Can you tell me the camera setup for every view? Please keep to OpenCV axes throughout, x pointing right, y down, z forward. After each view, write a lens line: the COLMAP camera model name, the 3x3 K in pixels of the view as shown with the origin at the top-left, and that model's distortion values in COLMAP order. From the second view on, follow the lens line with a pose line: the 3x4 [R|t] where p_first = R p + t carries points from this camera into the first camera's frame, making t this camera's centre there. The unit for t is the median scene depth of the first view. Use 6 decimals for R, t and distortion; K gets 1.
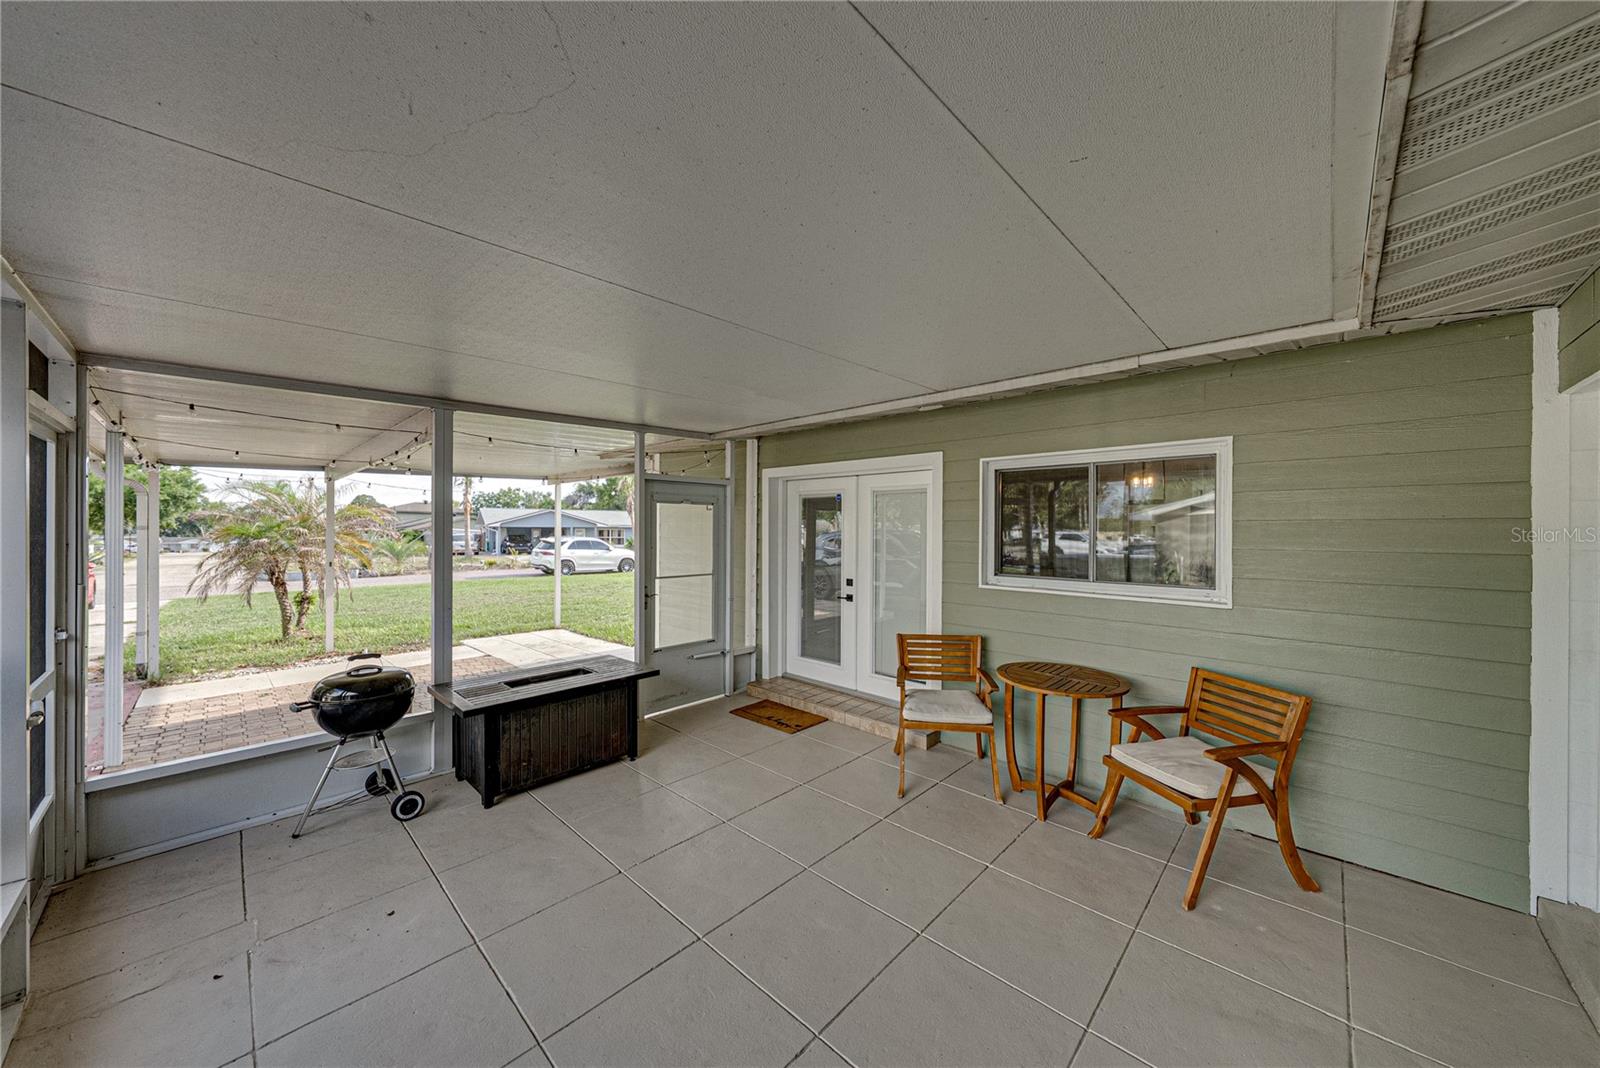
lens RADIAL K [[555.4, 0, 798.2], [0, 555.4, 529.1], [0, 0, 1]] dist [0.000504, 0.000334]
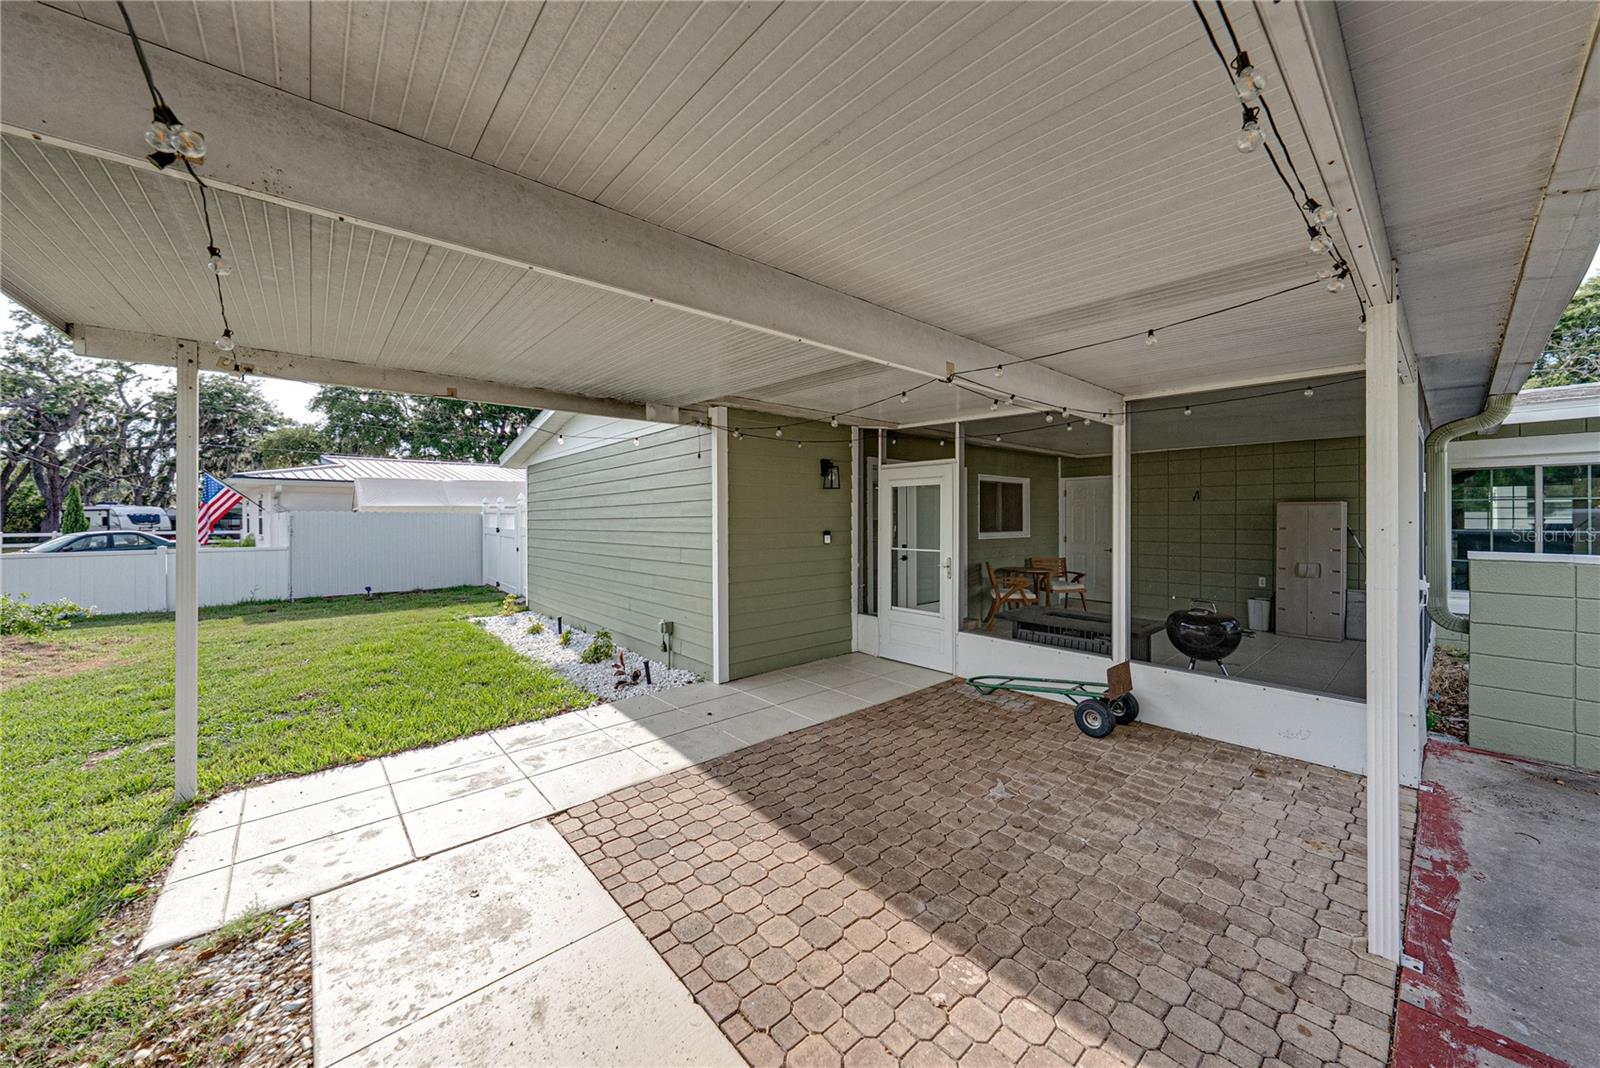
lens RADIAL K [[556.5, 0, 802.5], [0, 556.5, 517.8], [0, 0, 1]] dist [0.008836, 0.000032]
pose [[0.092274, -0.007918, 0.995702, -1.753968], [0.005040, 0.999959, 0.007485, 0.010719], [-0.995721, 0.004328, 0.092310, 1.478488]]
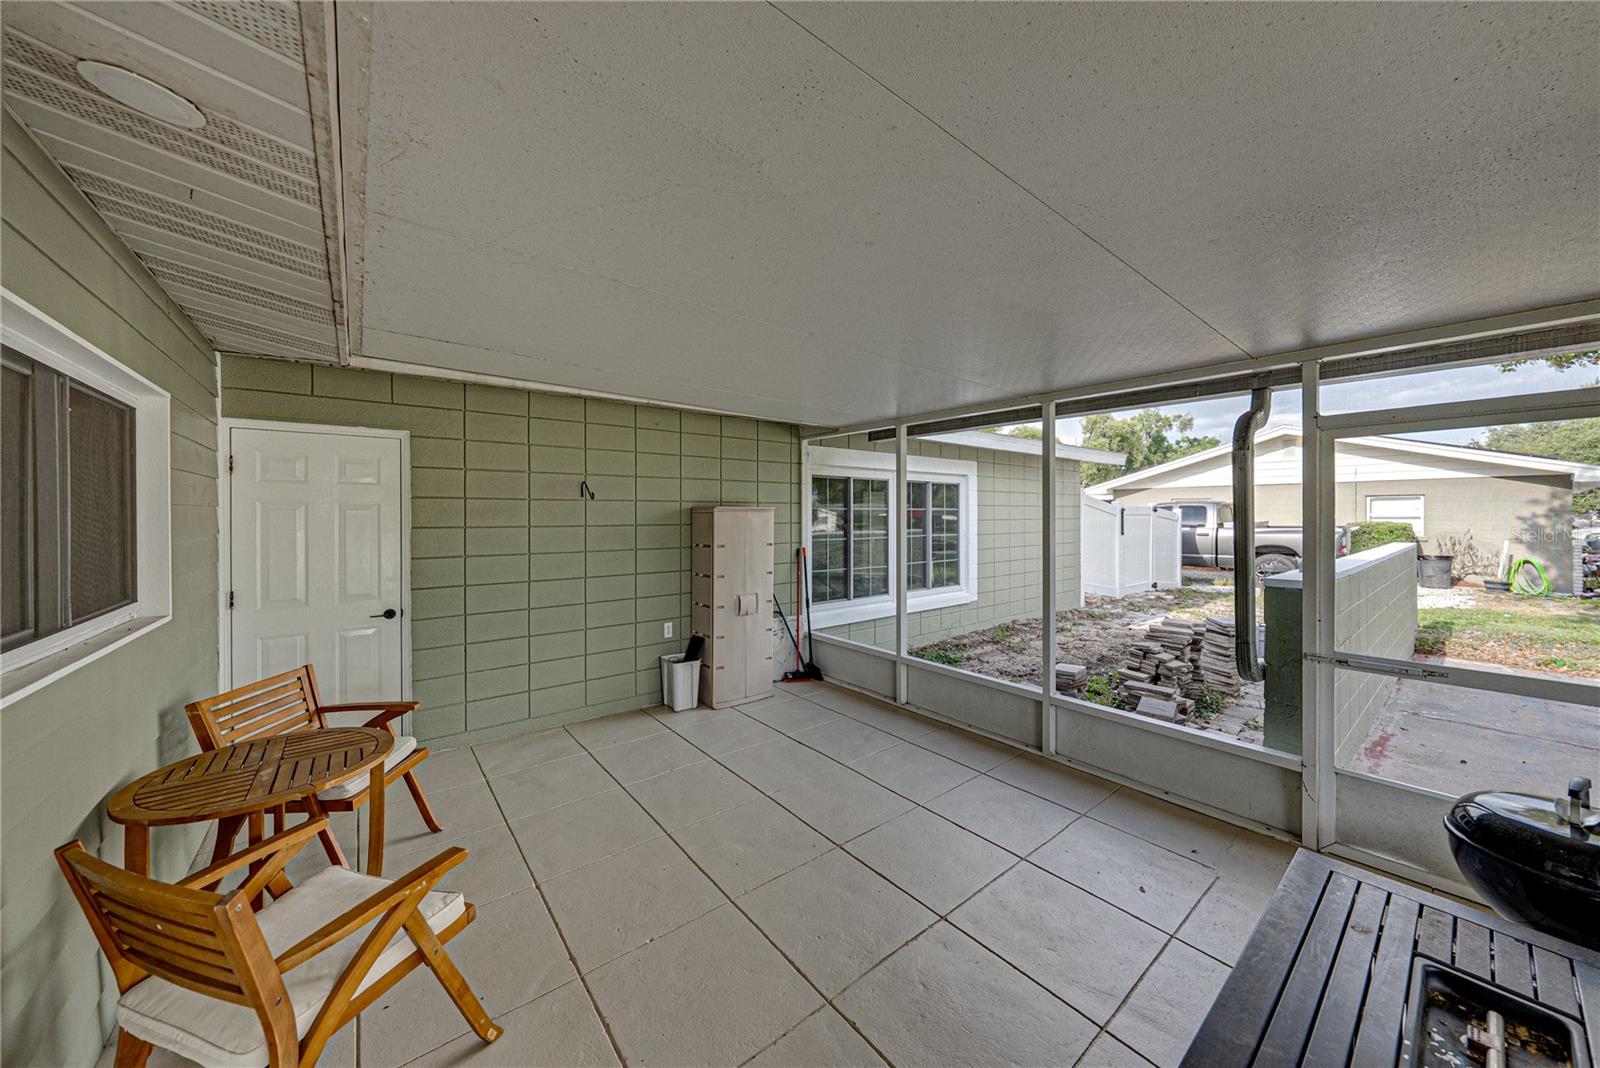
lens RADIAL K [[554.5, 0, 796.9], [0, 554.5, 513.5], [0, 0, 1]] dist [0.000039, -0.000003]
pose [[-0.991288, -0.002479, 0.131691, -0.138668], [-0.002729, 0.999995, -0.001720, -0.001840], [-0.131686, -0.002065, -0.991289, 1.258932]]
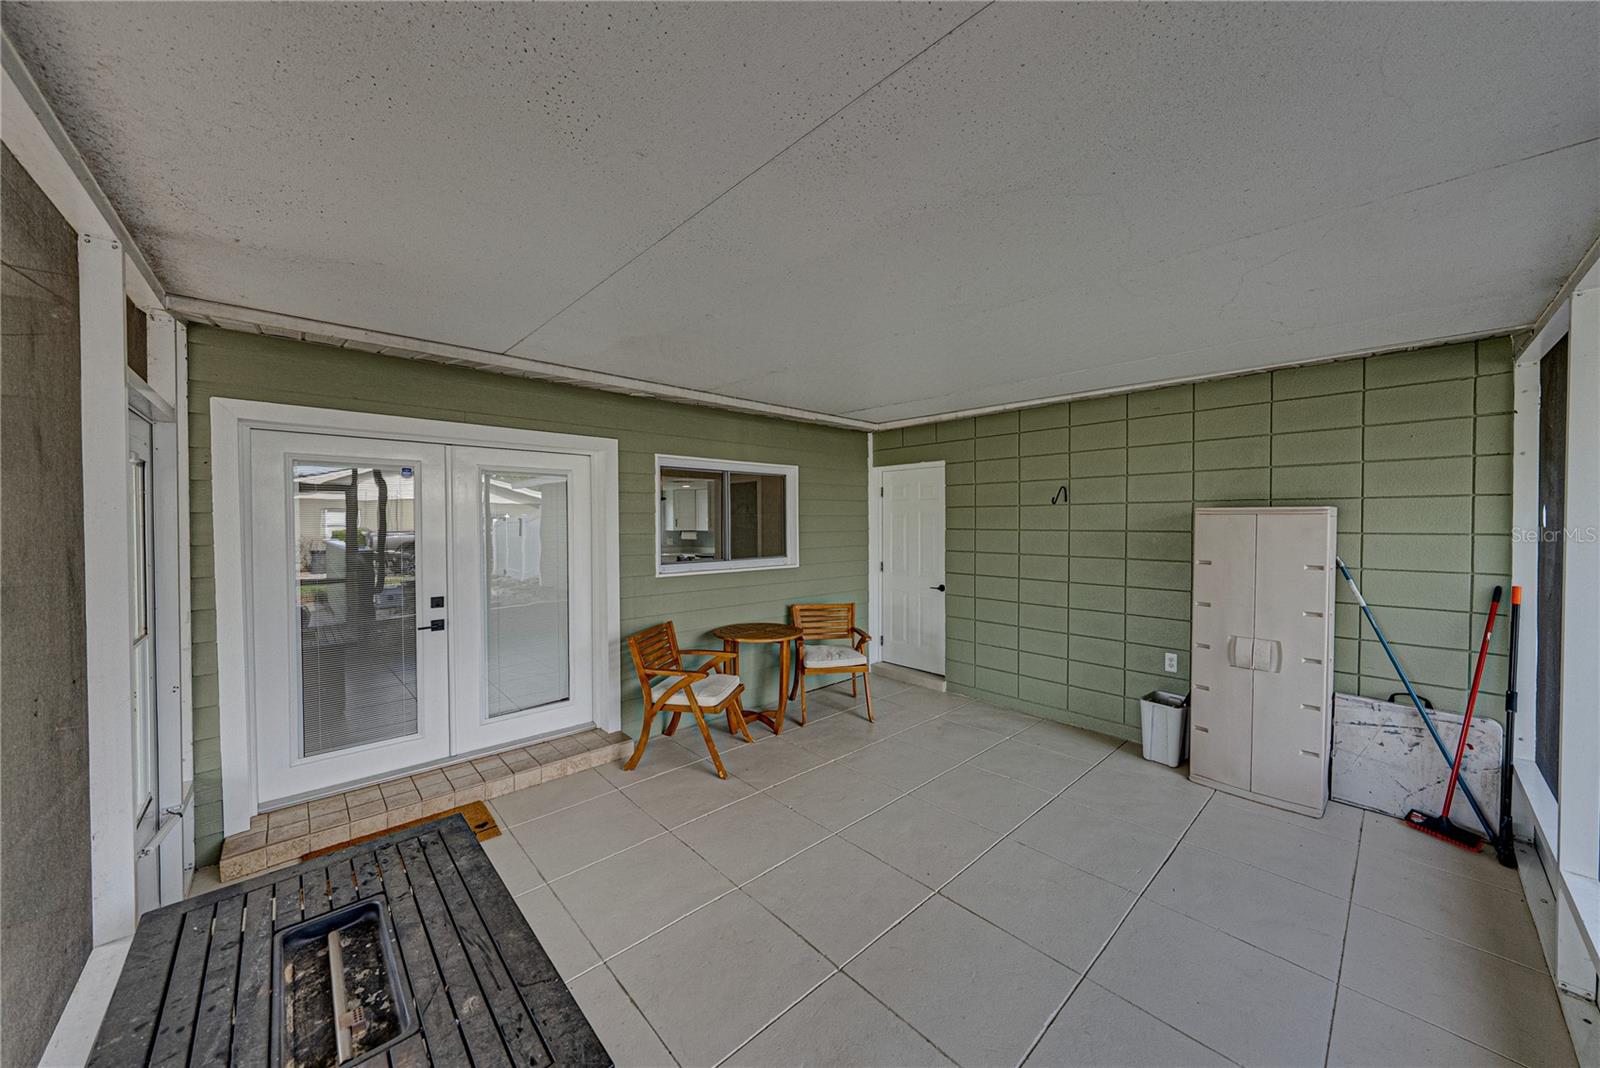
lens RADIAL K [[555.4, 0, 798.2], [0, 555.4, 529.1], [0, 0, 1]] dist [0.000504, 0.000334]
pose [[0.065032, -0.019709, 0.997689, -0.714881], [0.004268, 0.999801, 0.019472, -0.004668], [-0.997874, 0.002992, 0.065103, 0.680148]]
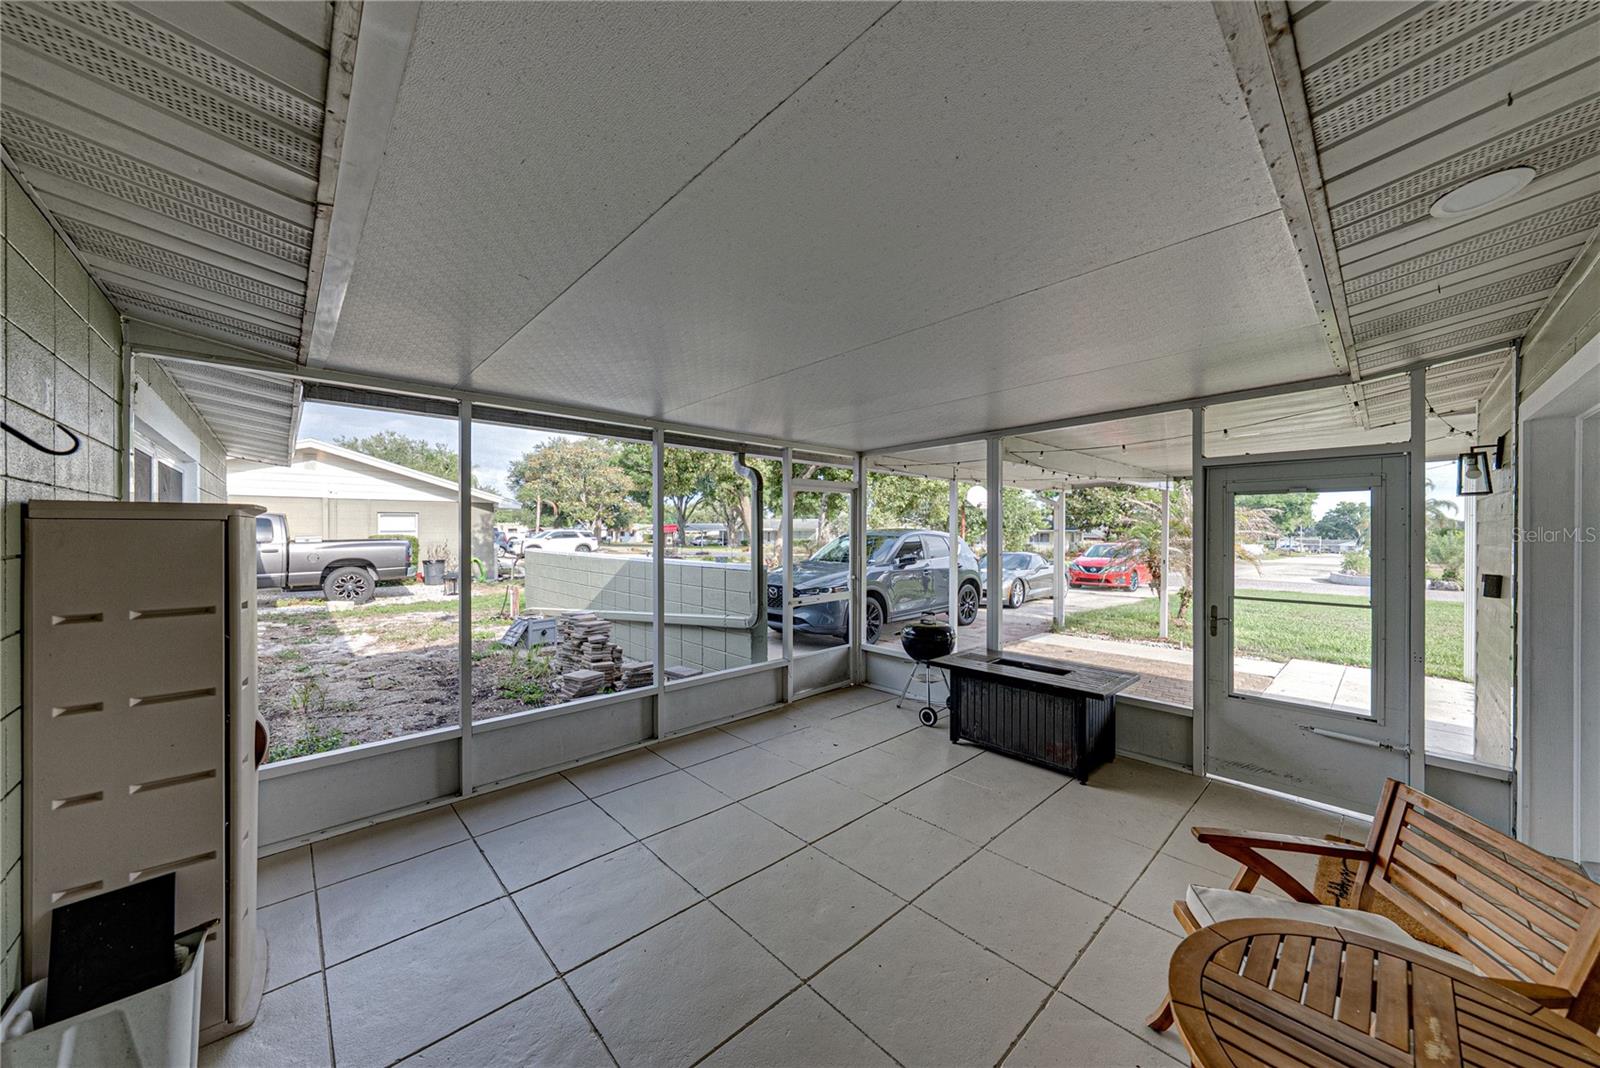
lens RADIAL K [[555.4, 0, 798.2], [0, 555.4, 529.1], [0, 0, 1]] dist [0.000504, 0.000334]
pose [[-0.052051, -0.004001, -0.998636, 0.634288], [-0.001511, 0.999991, -0.003928, 0.003462], [0.998643, 0.001305, -0.052057, 0.580872]]
